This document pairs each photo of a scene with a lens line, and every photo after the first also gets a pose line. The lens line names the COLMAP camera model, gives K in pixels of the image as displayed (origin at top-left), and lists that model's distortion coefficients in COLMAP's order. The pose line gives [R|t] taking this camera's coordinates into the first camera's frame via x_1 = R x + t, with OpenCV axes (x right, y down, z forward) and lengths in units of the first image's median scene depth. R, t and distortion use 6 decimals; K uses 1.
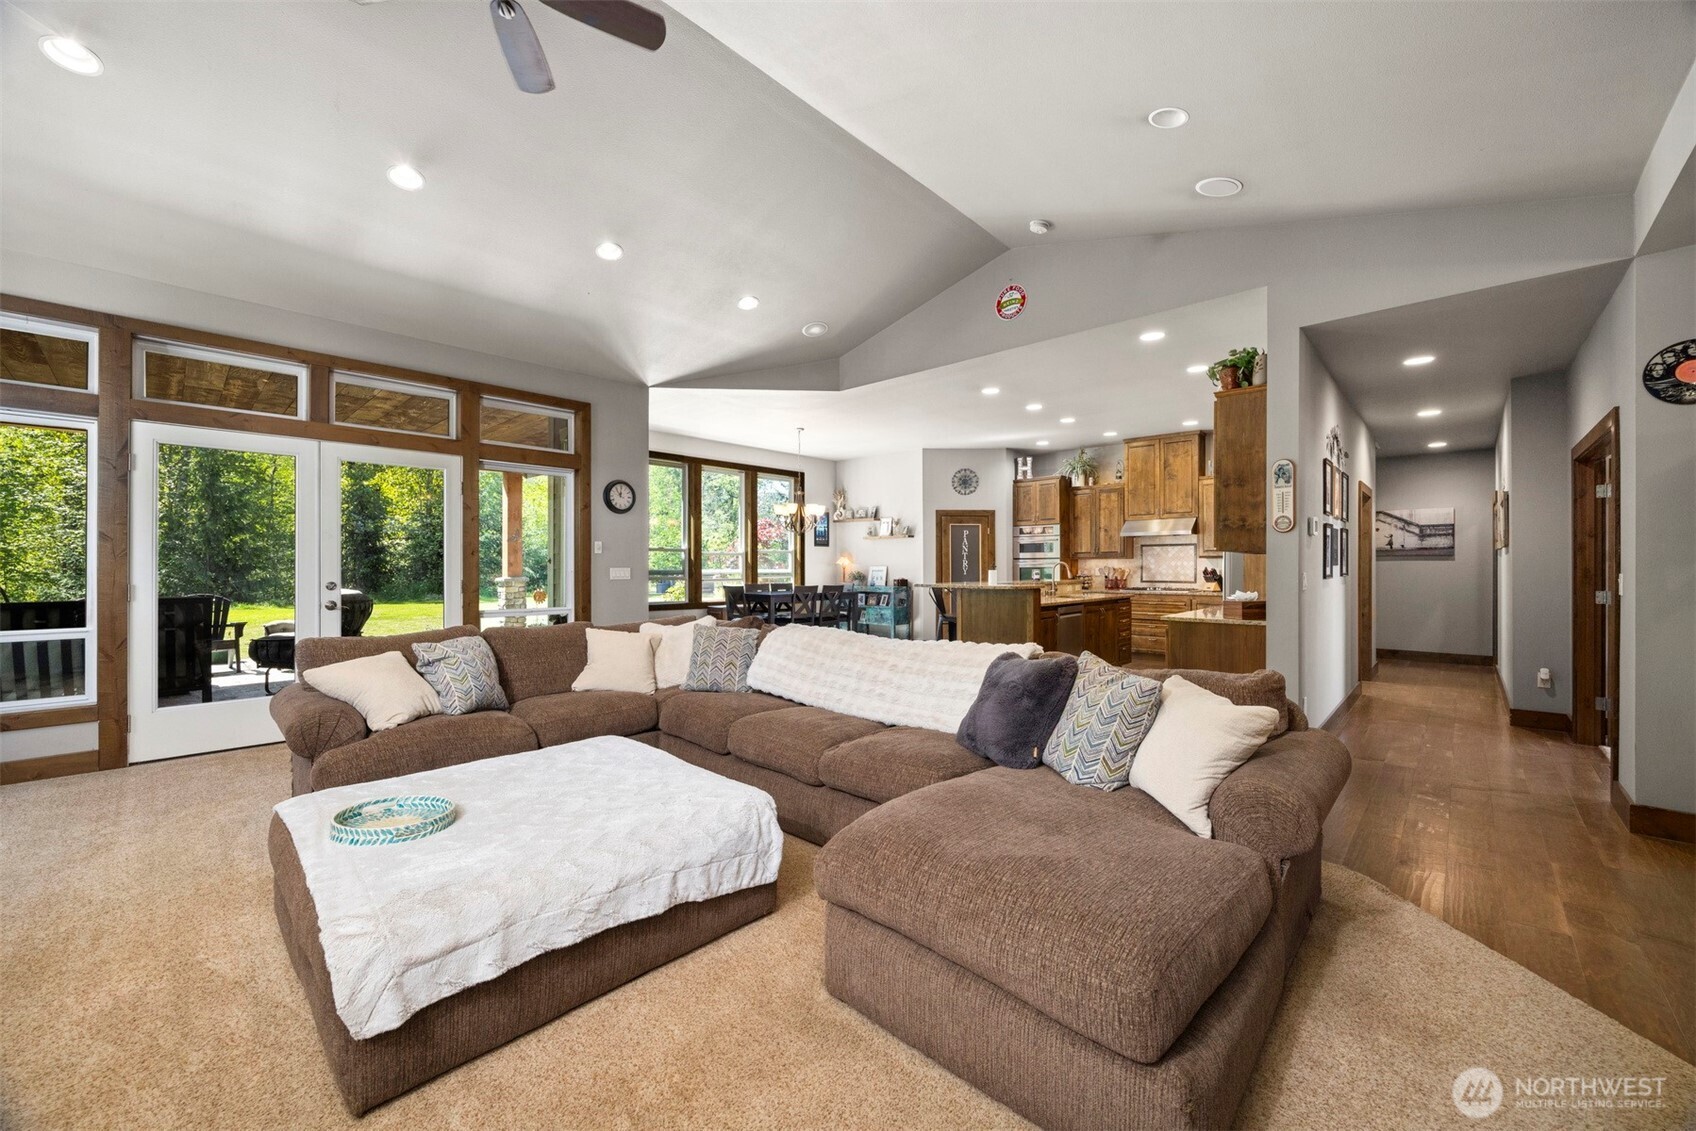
lens RADIAL K [[659.5, 0, 848.0], [0, 659.5, 565.5], [0, 0, 1]] dist [-0.000022, 0.000017]
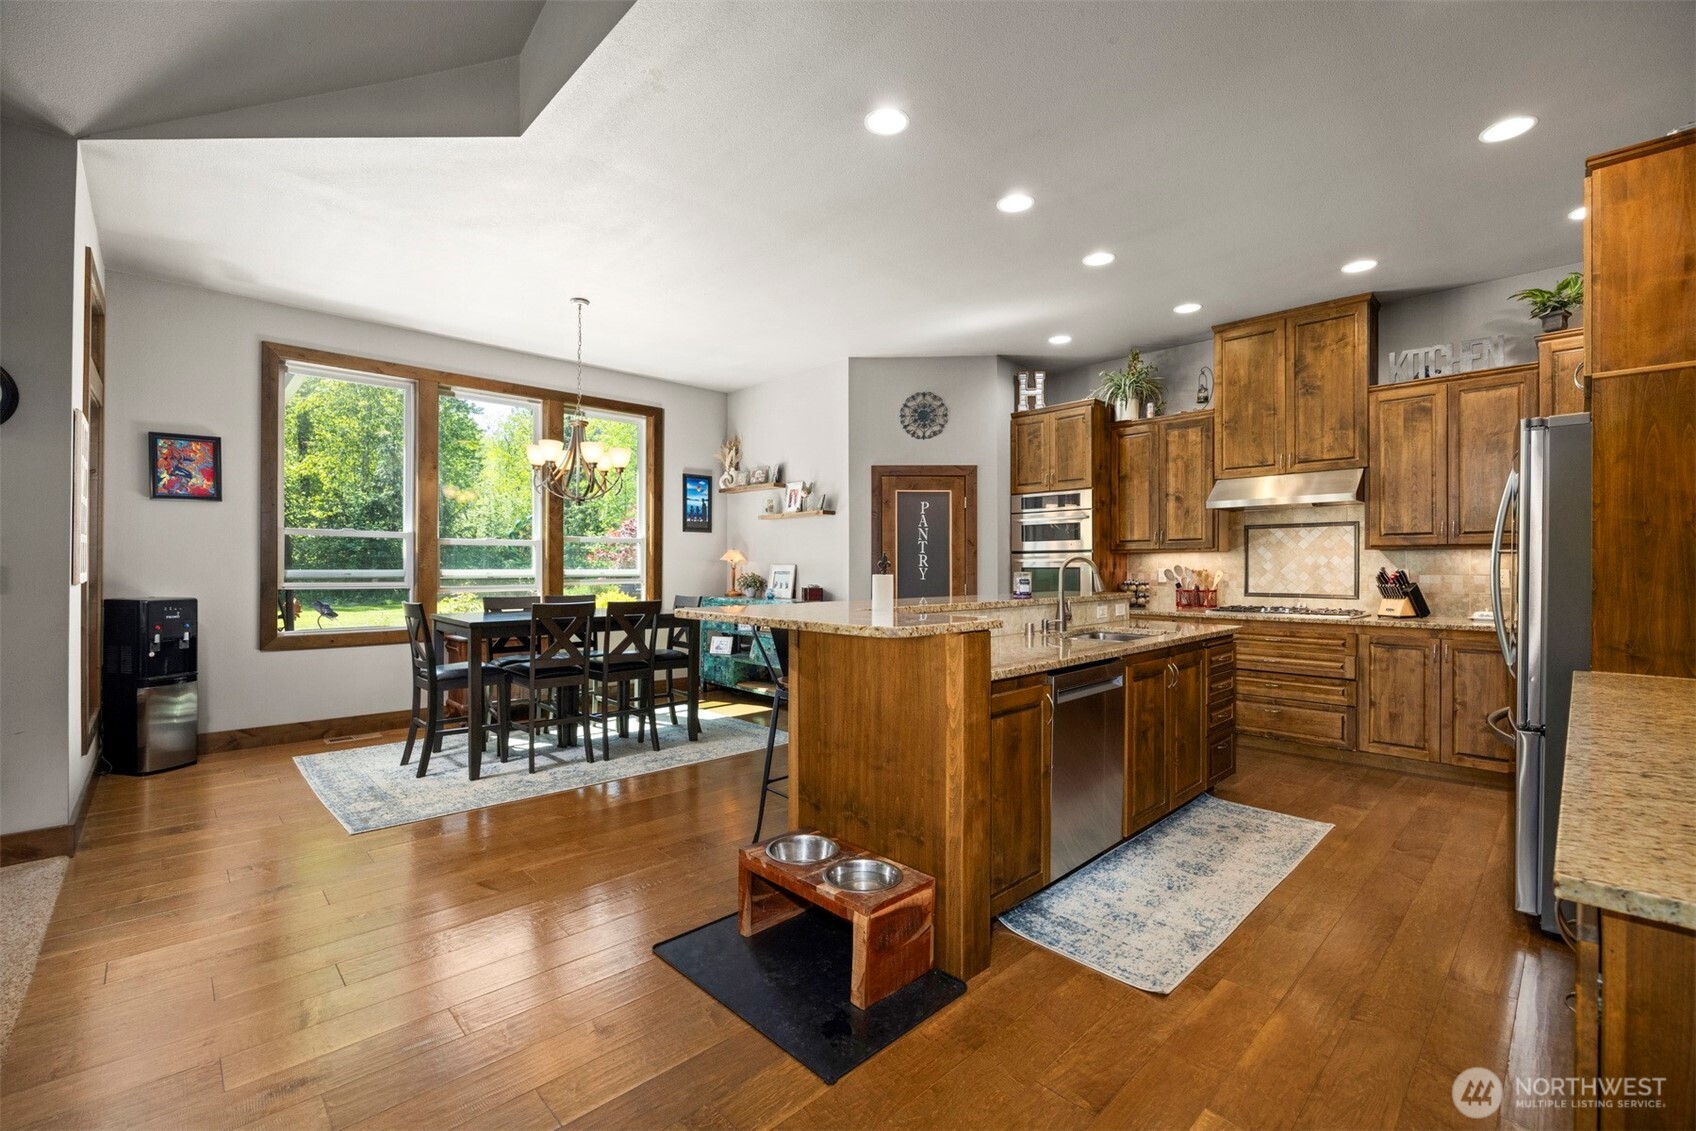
lens RADIAL K [[721.0, 0, 848.0], [0, 721.0, 565.5], [0, 0, 1]] dist [-0.011691, -0.000054]
pose [[0.998584, 0.001771, -0.053168, 0.146549], [-0.001673, 0.999997, 0.001887, 0.000254], [0.053171, -0.001796, 0.998584, 0.382443]]
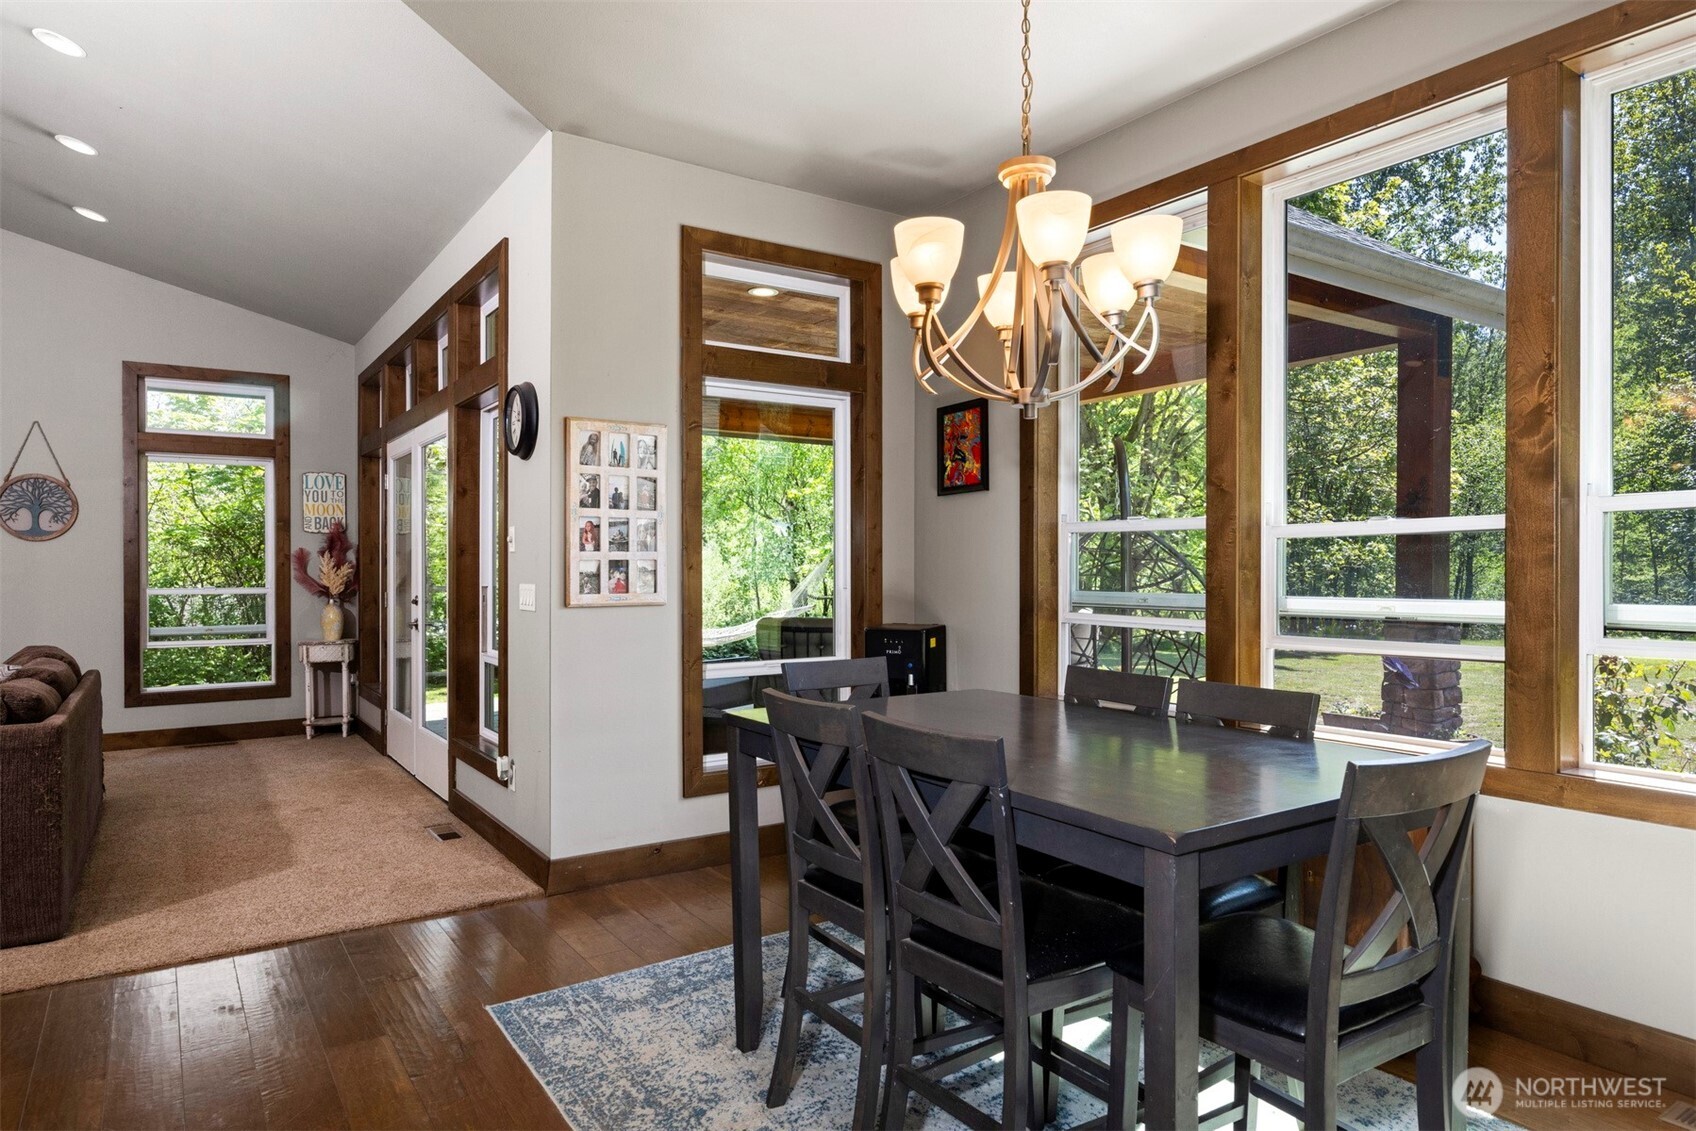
lens RADIAL K [[1031.2, 0, 848.0], [0, 1031.2, 565.5], [0, 0, 1]] dist [-0.000076, -0.000426]
pose [[-0.225701, 0.002015, -0.974195, 0.179306], [0.003532, 0.999993, 0.001250, -0.007757], [0.974190, -0.003158, -0.225706, 0.908200]]
